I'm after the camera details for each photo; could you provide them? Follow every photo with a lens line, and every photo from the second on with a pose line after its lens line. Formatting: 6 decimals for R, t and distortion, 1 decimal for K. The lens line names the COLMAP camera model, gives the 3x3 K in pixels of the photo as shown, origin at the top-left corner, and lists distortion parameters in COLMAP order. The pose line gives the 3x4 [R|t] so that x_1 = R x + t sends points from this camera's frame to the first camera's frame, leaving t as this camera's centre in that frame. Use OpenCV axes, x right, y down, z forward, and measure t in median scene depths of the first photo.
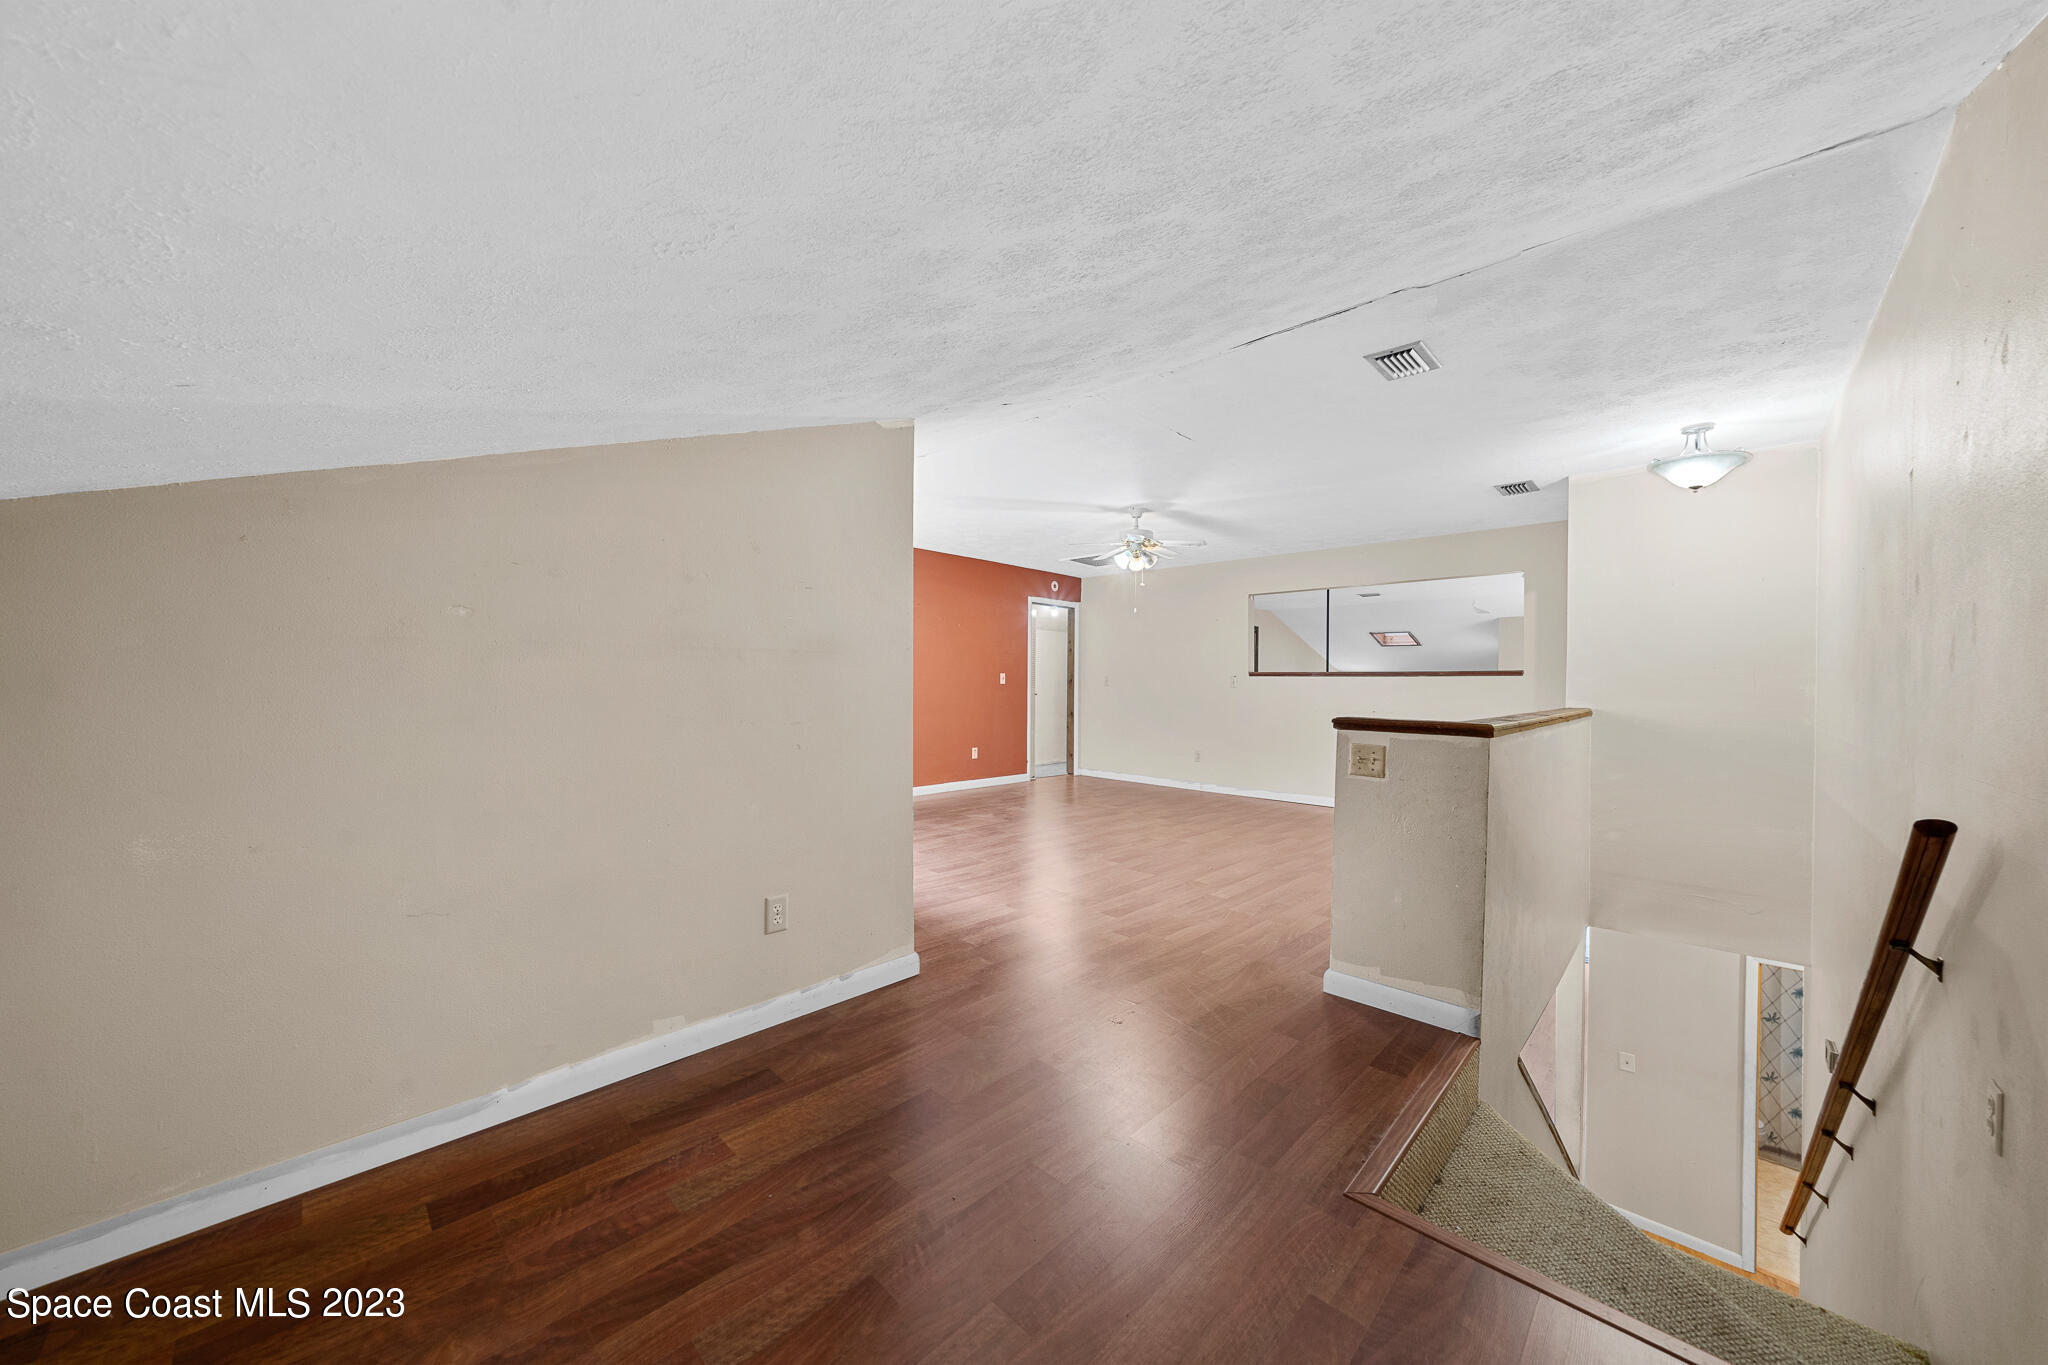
lens RADIAL K [[714.8, 0, 1024.0], [0, 714.8, 682.5], [0, 0, 1]] dist [-0.002024, -0.000006]
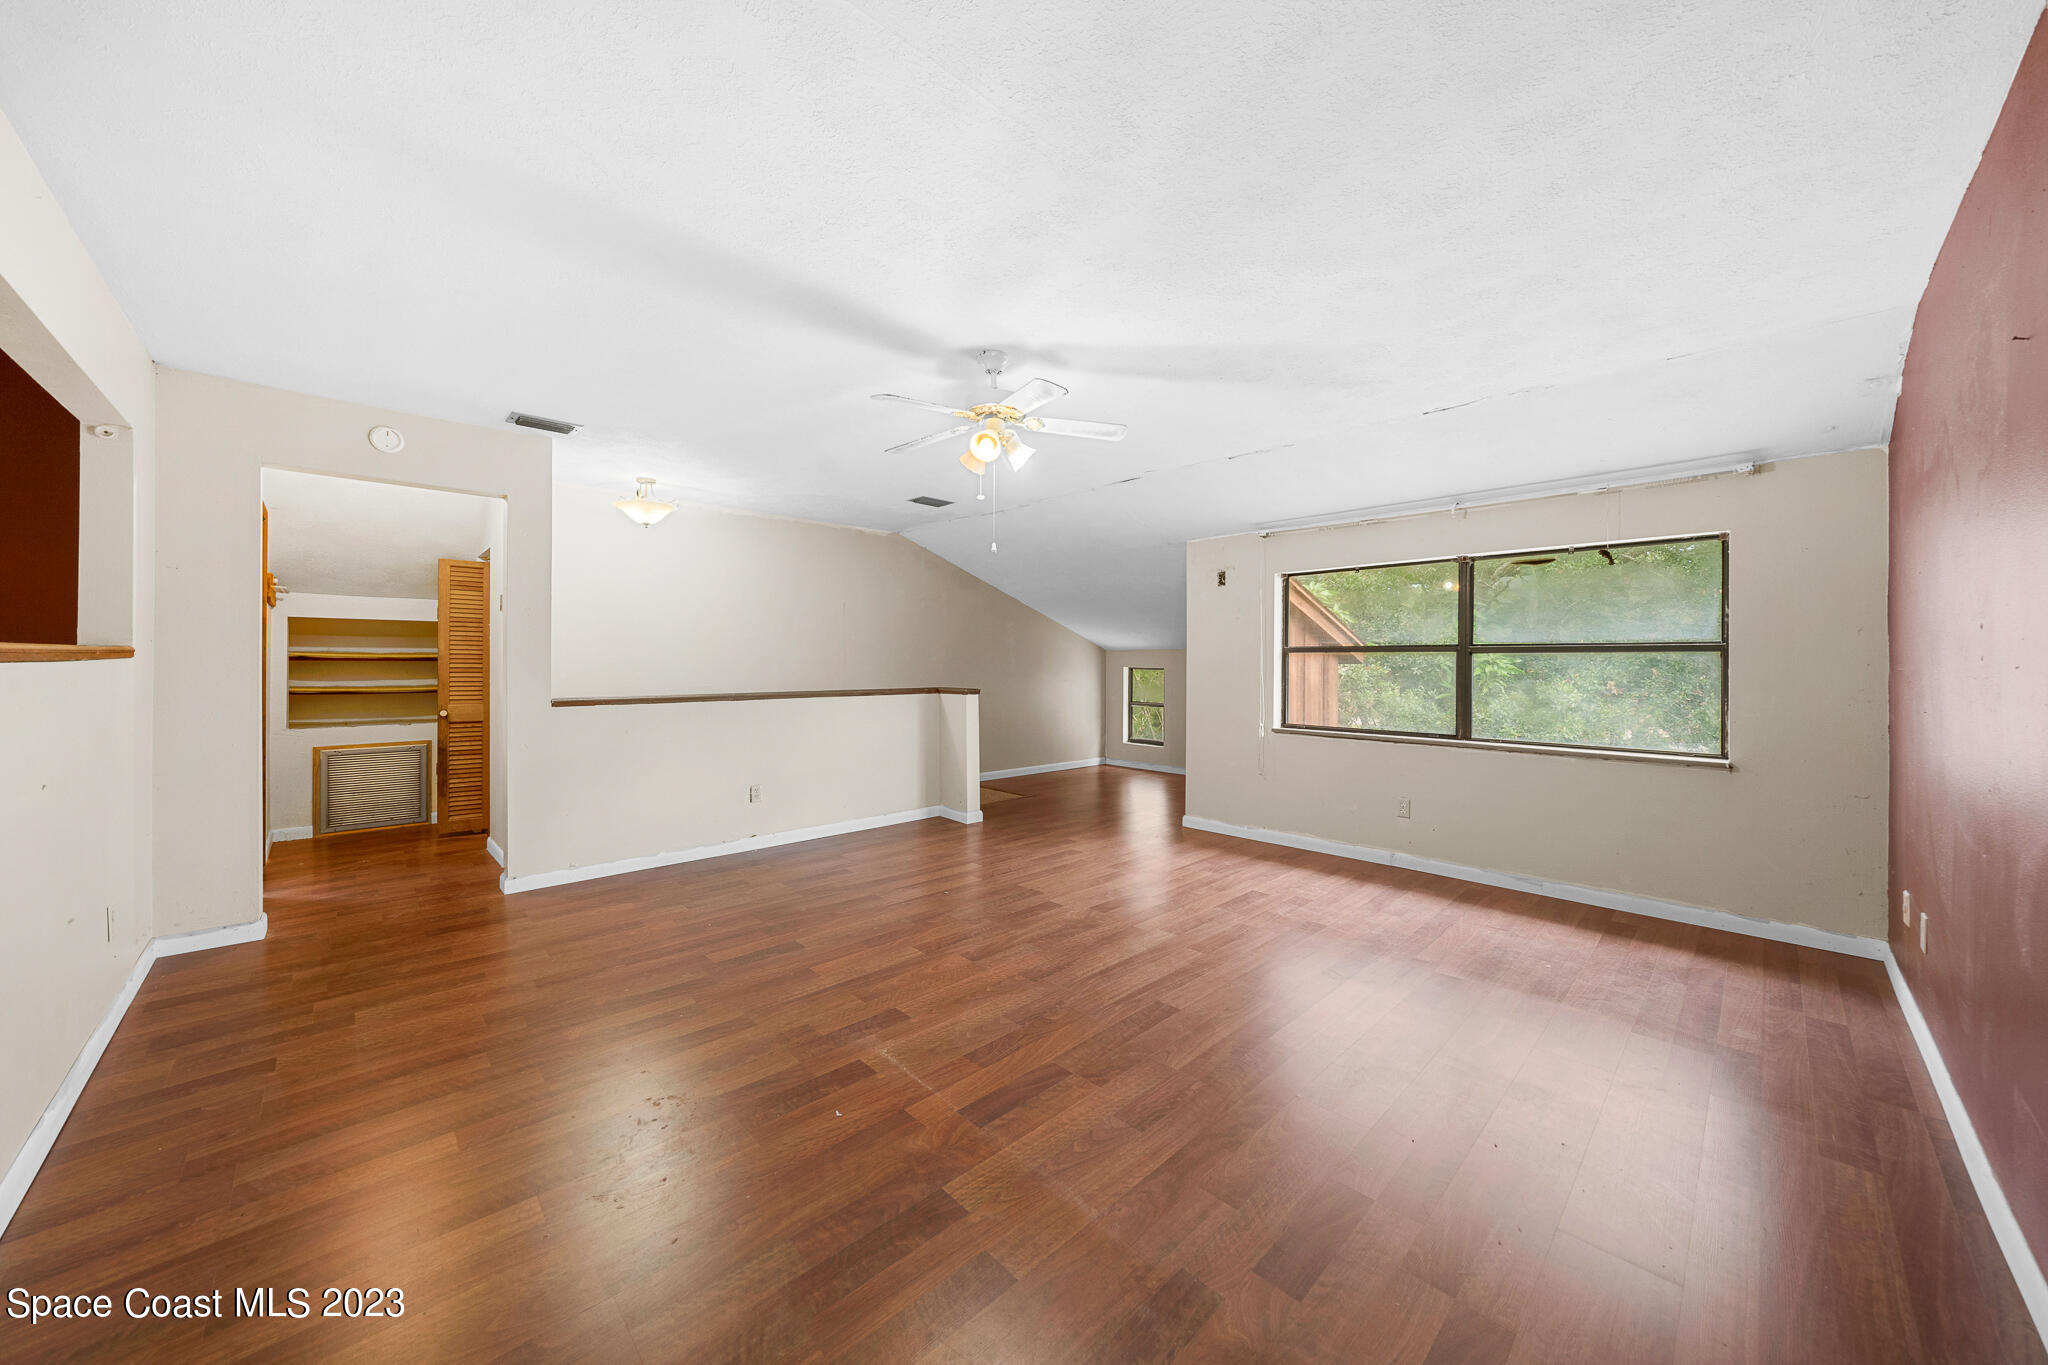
lens RADIAL K [[714.8, 0, 1024.0], [0, 714.8, 682.5], [0, 0, 1]] dist [-0.002024, -0.000006]
pose [[-0.998648, -0.016233, 0.049392, 0.133022], [-0.014876, 0.999505, 0.027717, -0.019343], [-0.049818, 0.026945, -0.998395, 1.934367]]
